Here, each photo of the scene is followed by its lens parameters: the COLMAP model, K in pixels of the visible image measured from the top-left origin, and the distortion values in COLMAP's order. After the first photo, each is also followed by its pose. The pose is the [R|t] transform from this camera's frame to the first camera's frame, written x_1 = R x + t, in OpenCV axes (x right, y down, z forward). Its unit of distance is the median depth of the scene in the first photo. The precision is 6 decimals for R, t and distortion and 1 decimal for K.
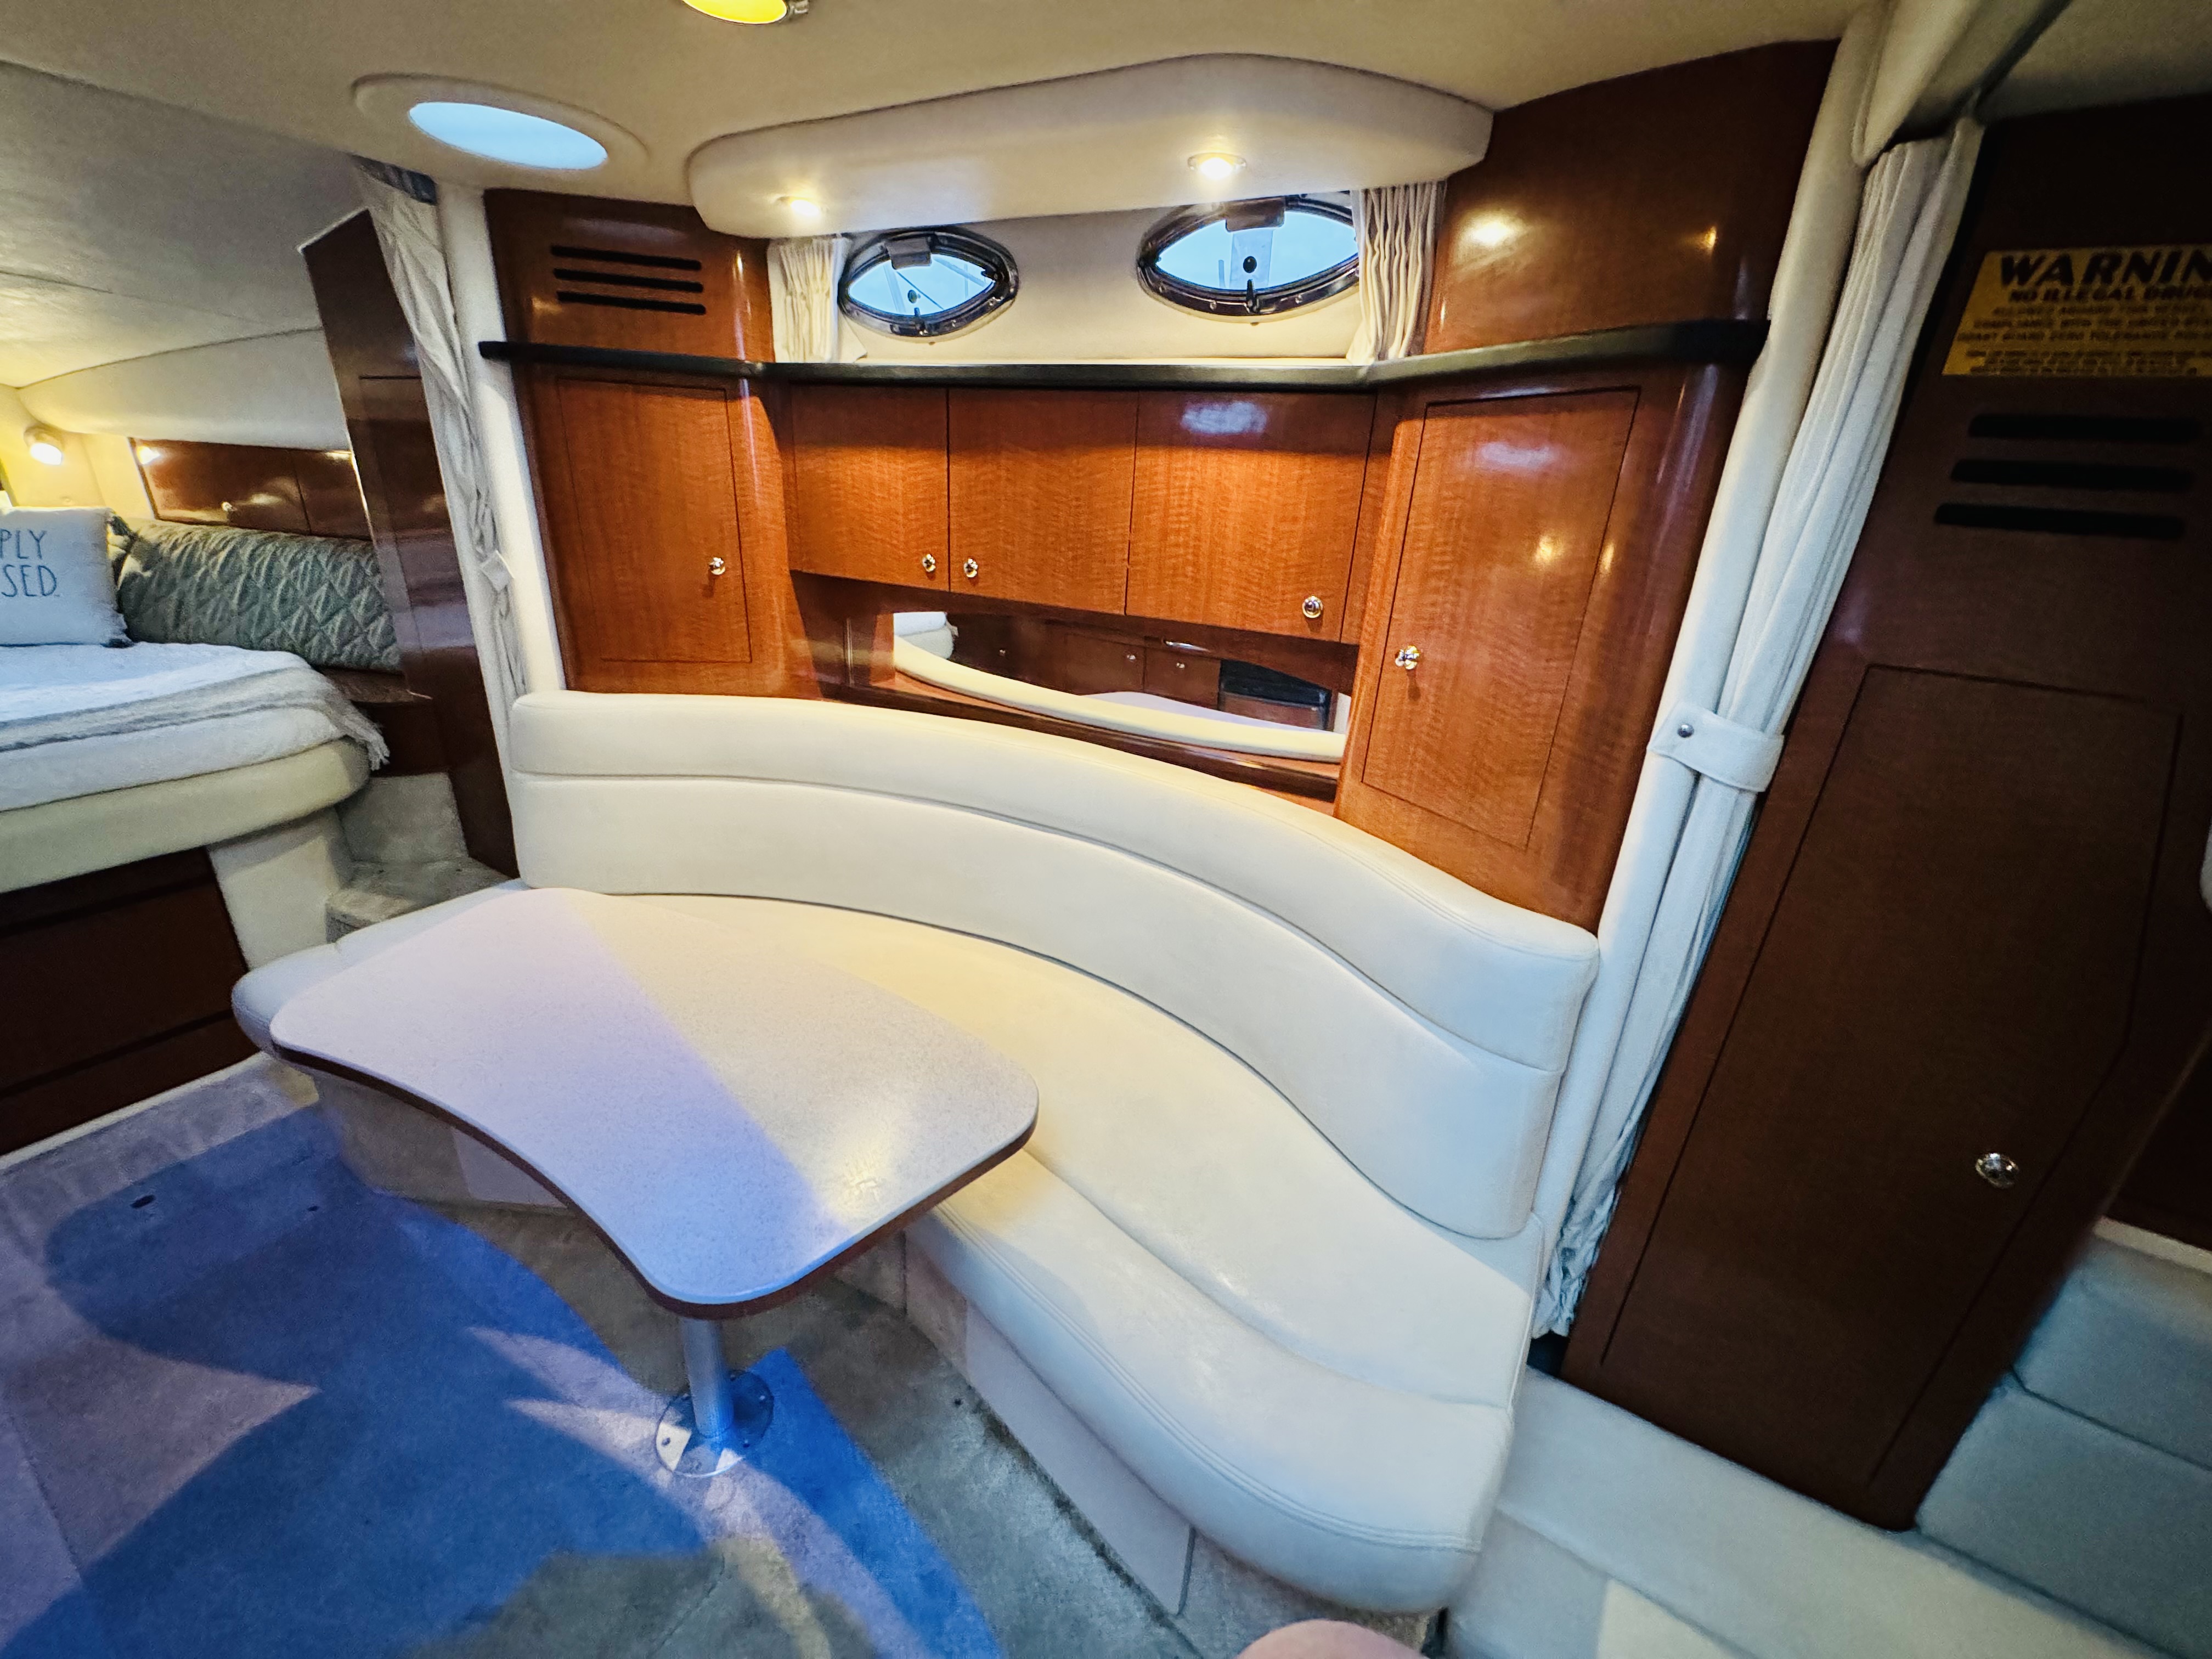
lens RADIAL K [[884.7, 0, 1102.5], [0, 884.7, 821.2], [0, 0, 1]] dist [0.000257, 0.000205]
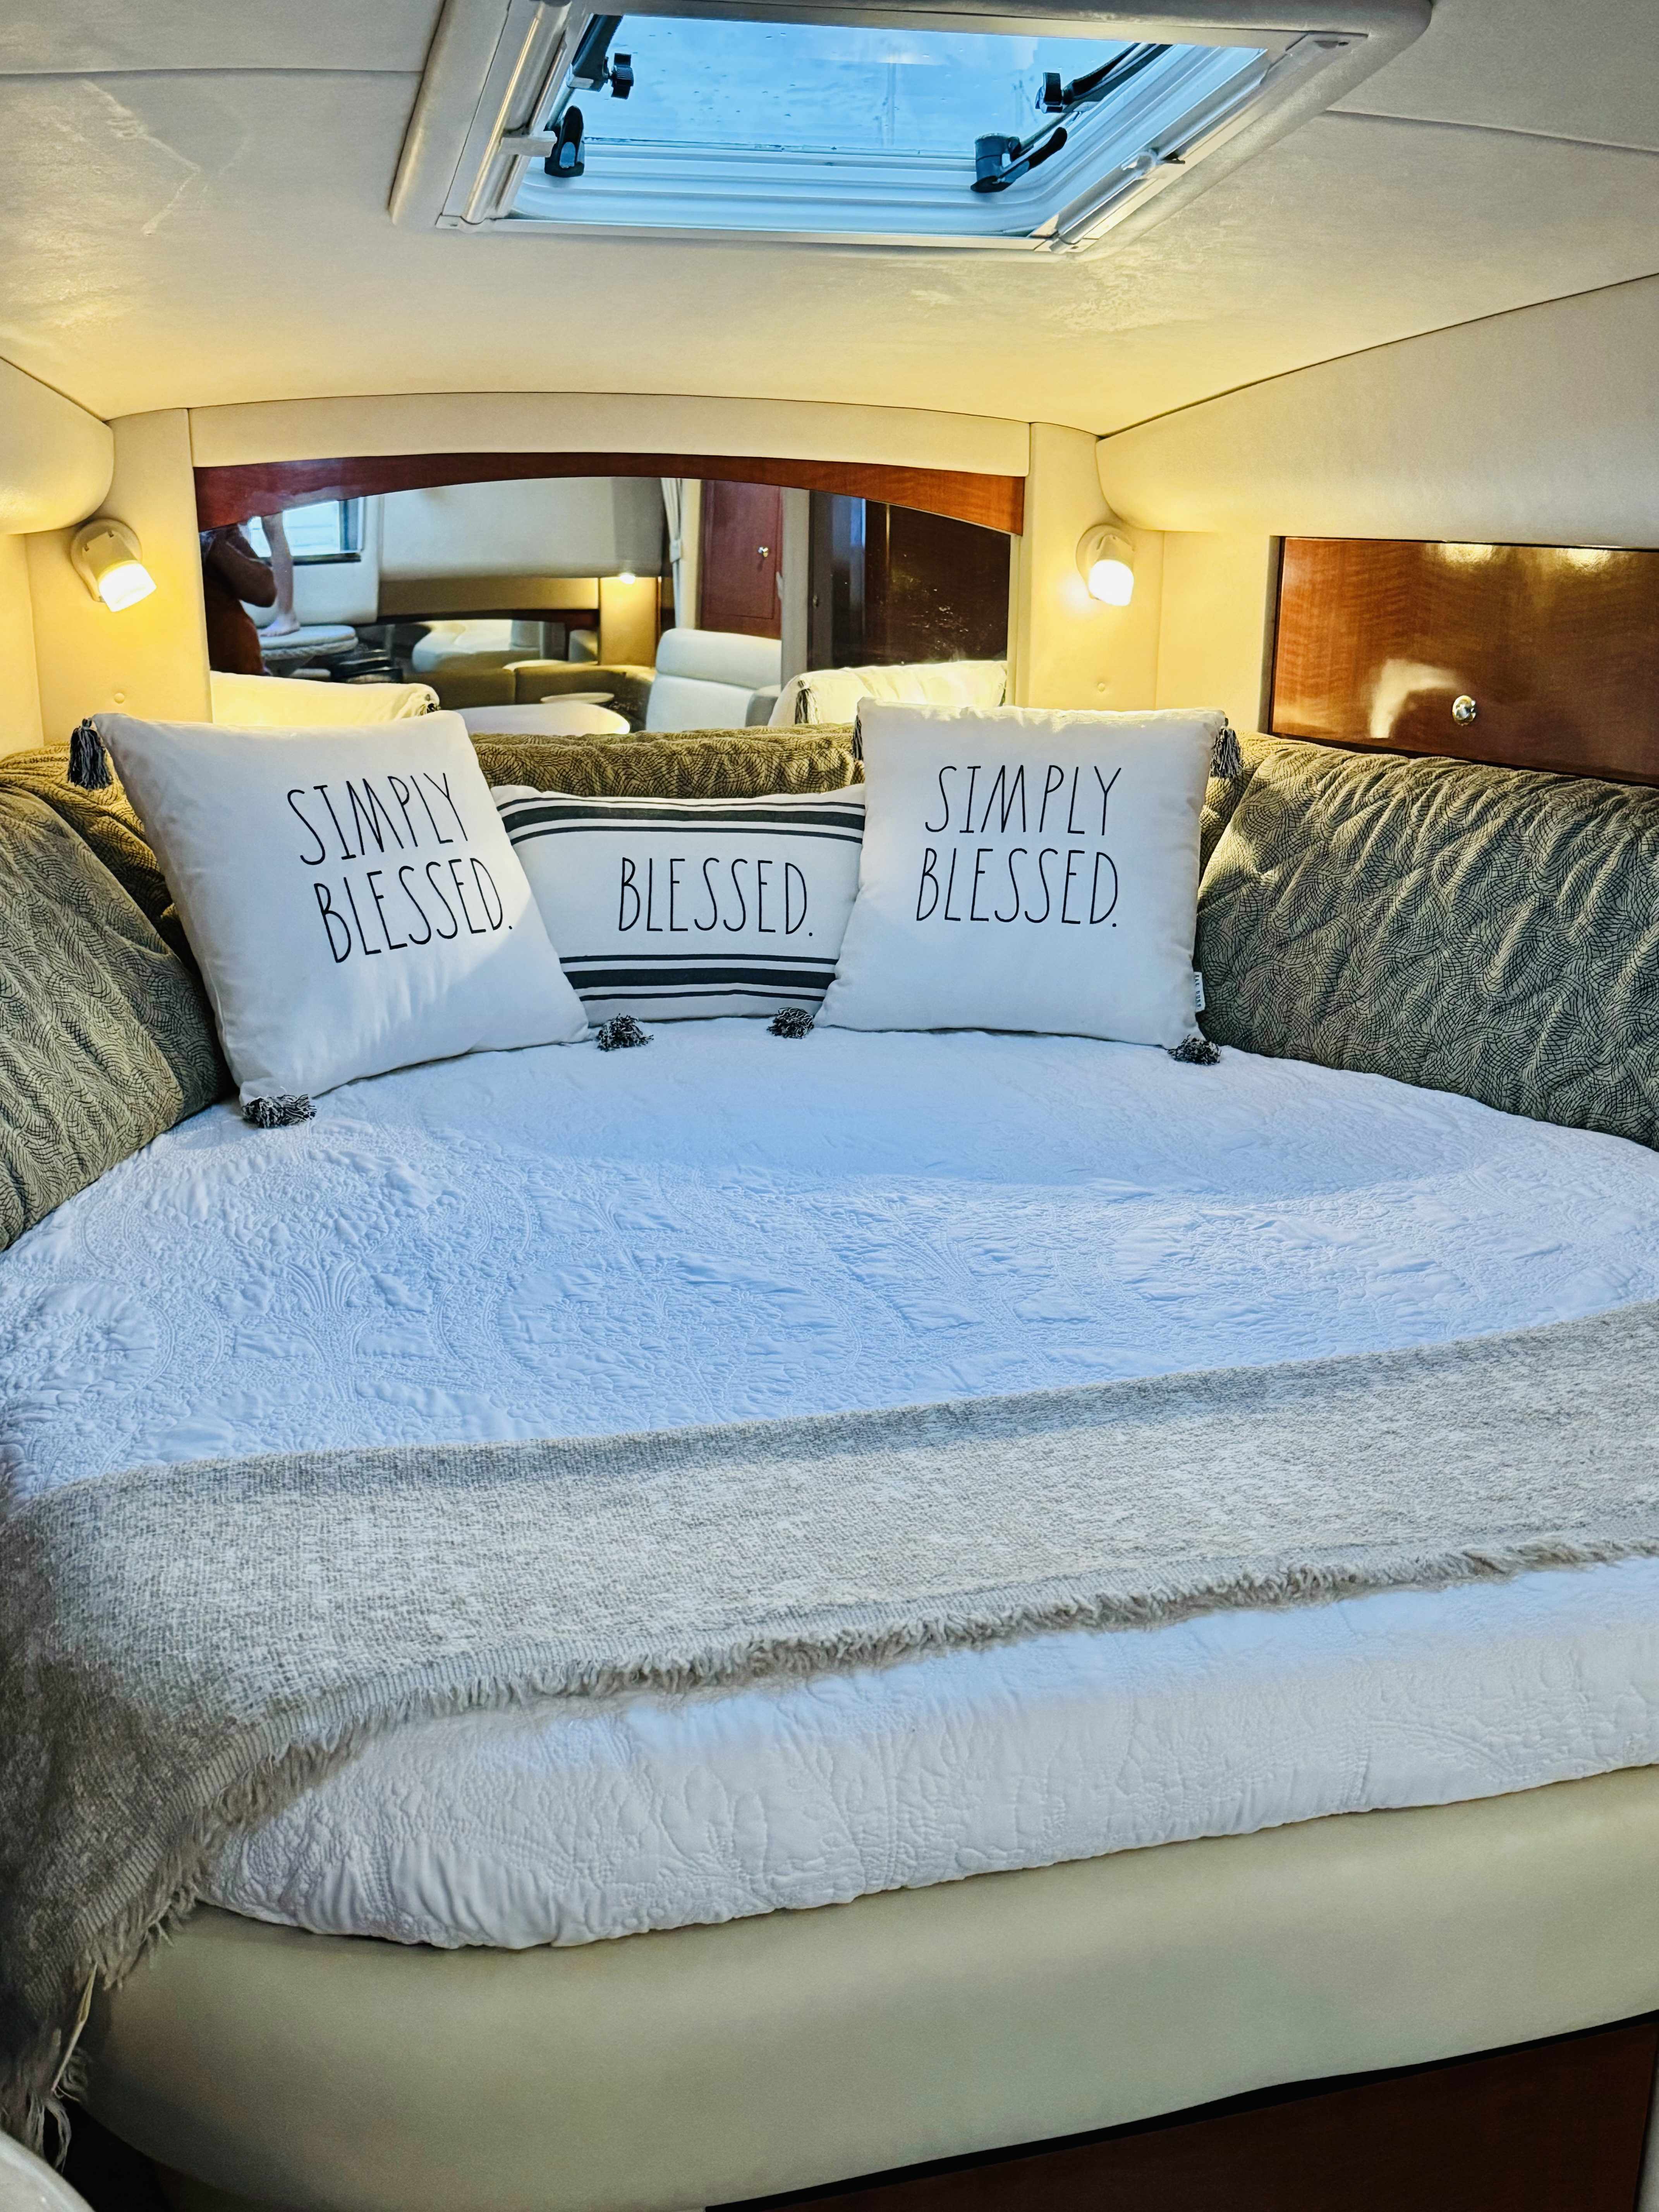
lens RADIAL K [[2218.4, 0, 842.0], [0, 2218.4, 1075.9], [0, 0, 1]] dist [0.120075, 0.000000]
pose [[0.735473, 0.128300, -0.665296, -0.637873], [-0.222118, 0.973302, -0.057850, -0.109670], [0.640111, 0.190321, 0.744335, 0.190864]]
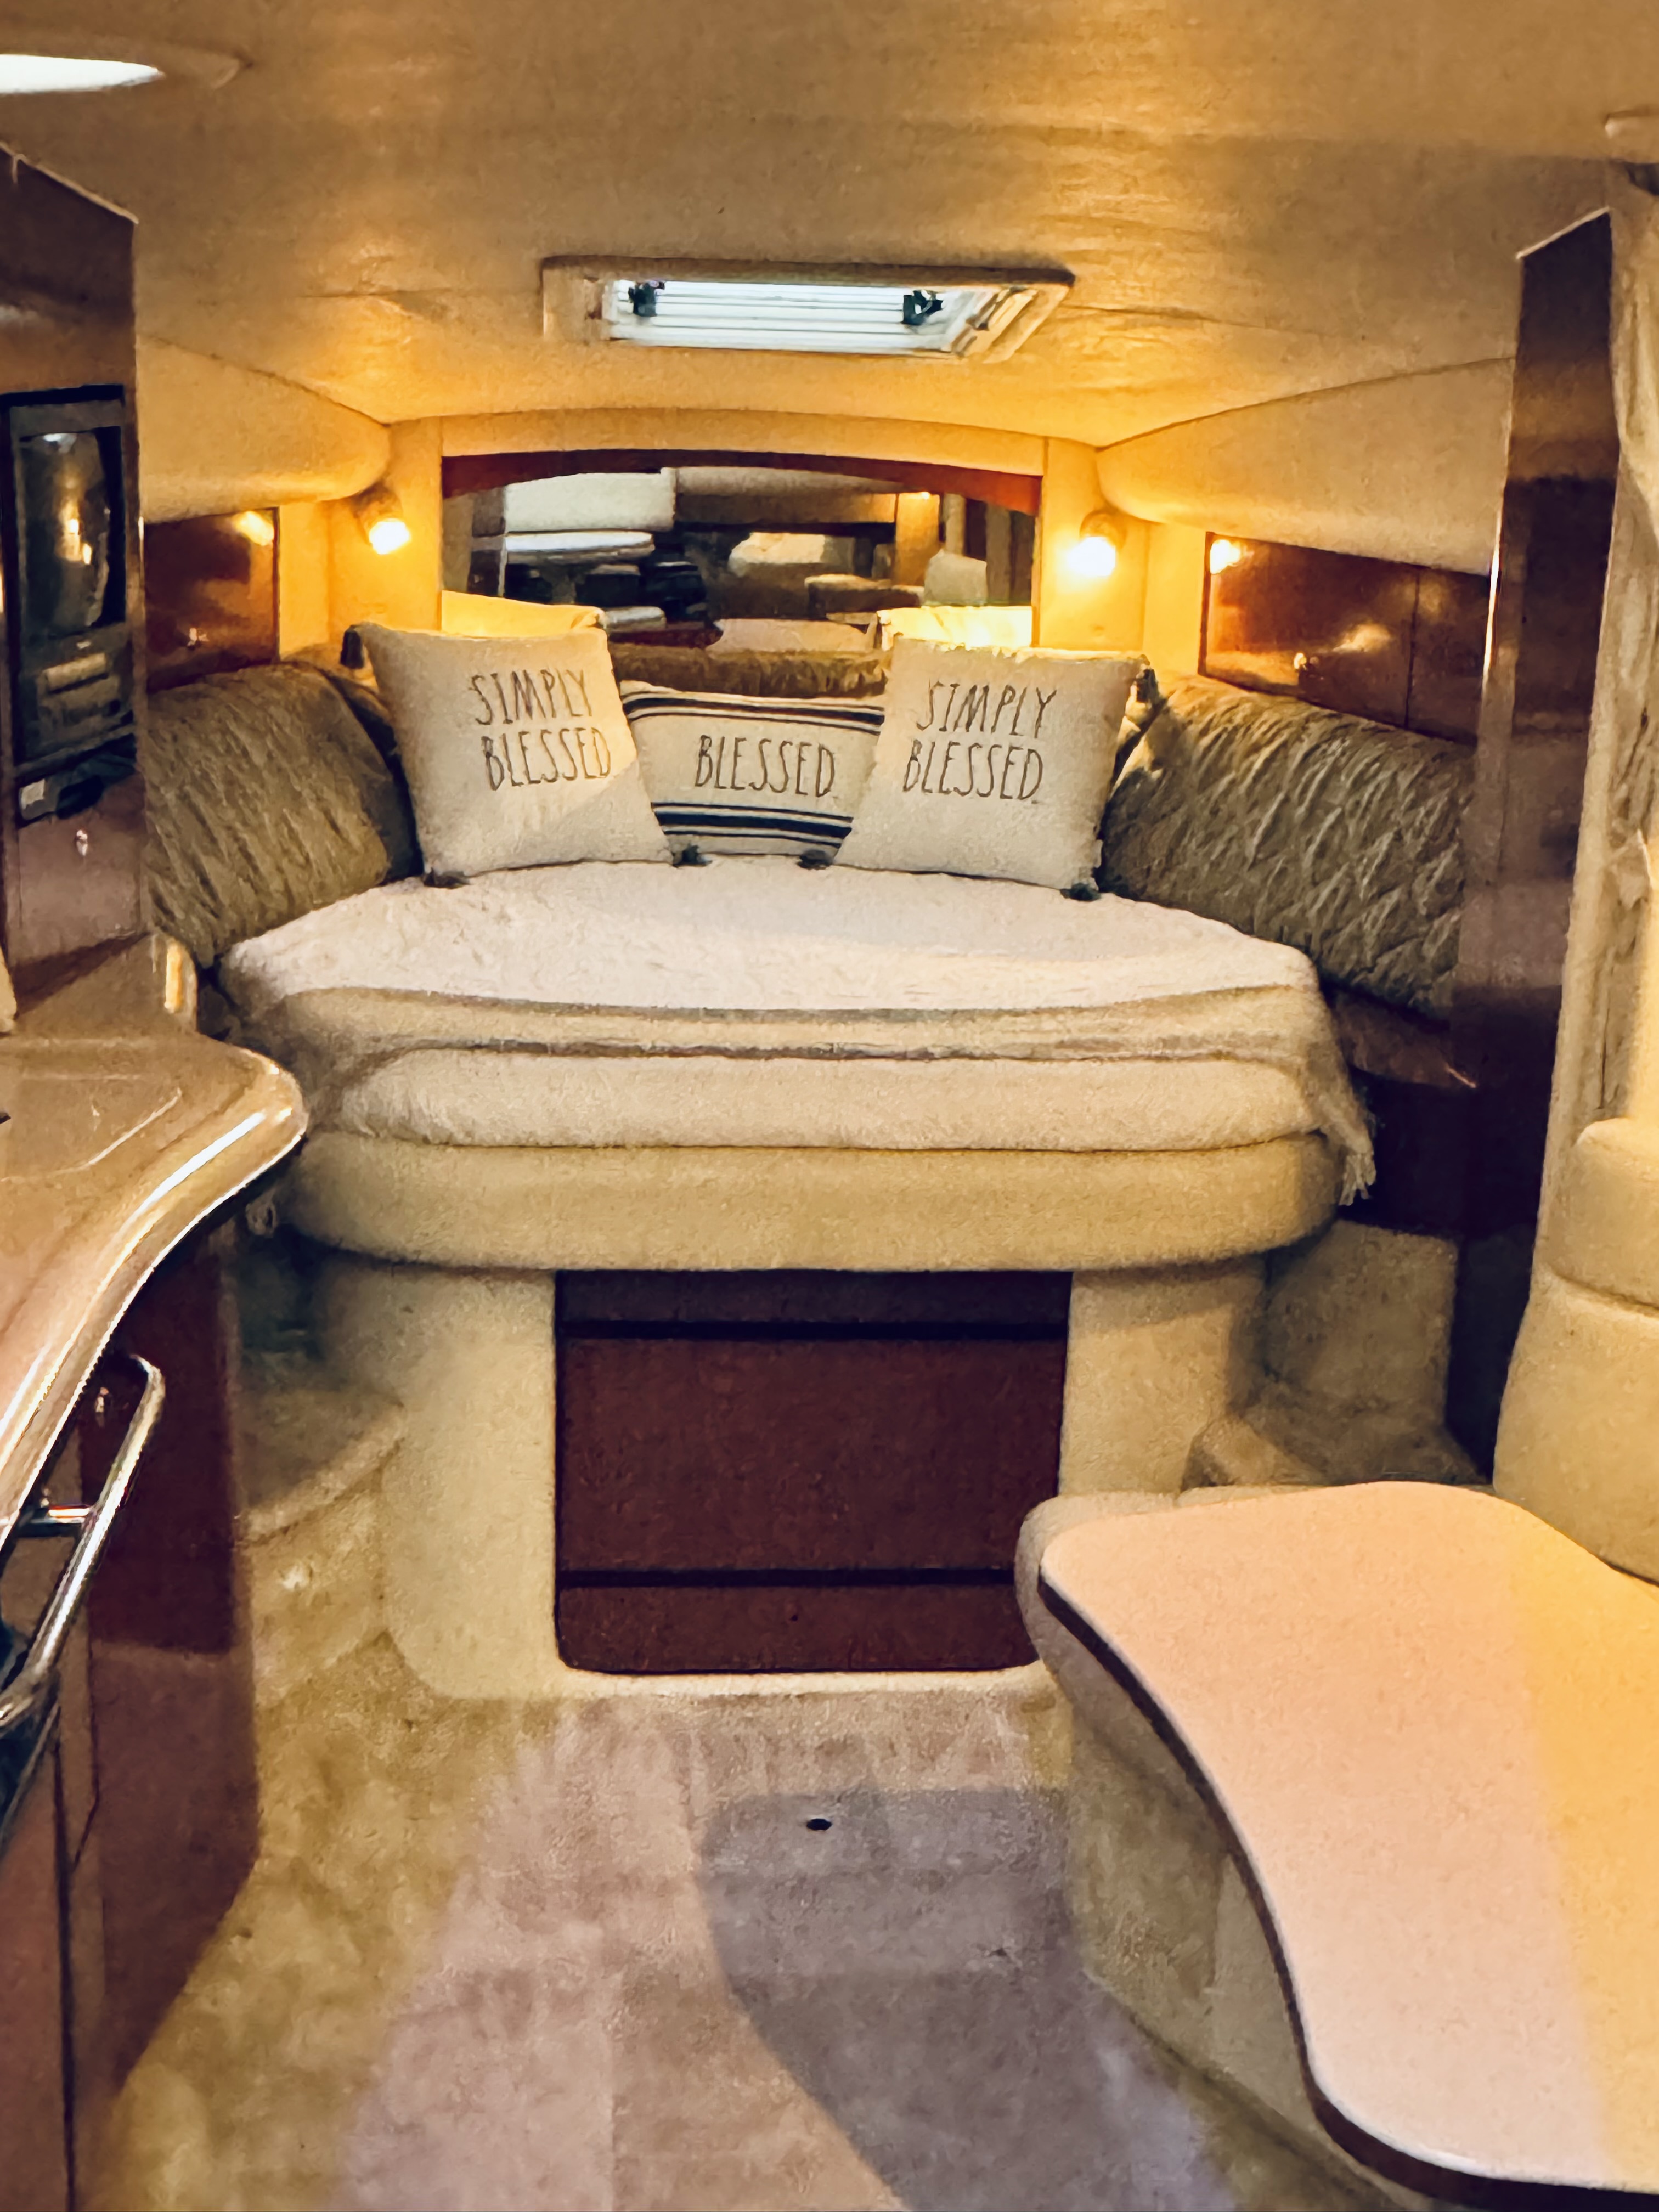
lens RADIAL K [[2931.1, 0, 851.6], [0, 2931.1, 1090.0], [0, 0, 1]] dist [0.009291, 0.000000]
pose [[0.605059, 0.173931, -0.776950, 0.272797], [-0.301829, 0.953115, -0.021686, -0.000073], [0.736751, 0.247628, 0.629188, -0.252092]]
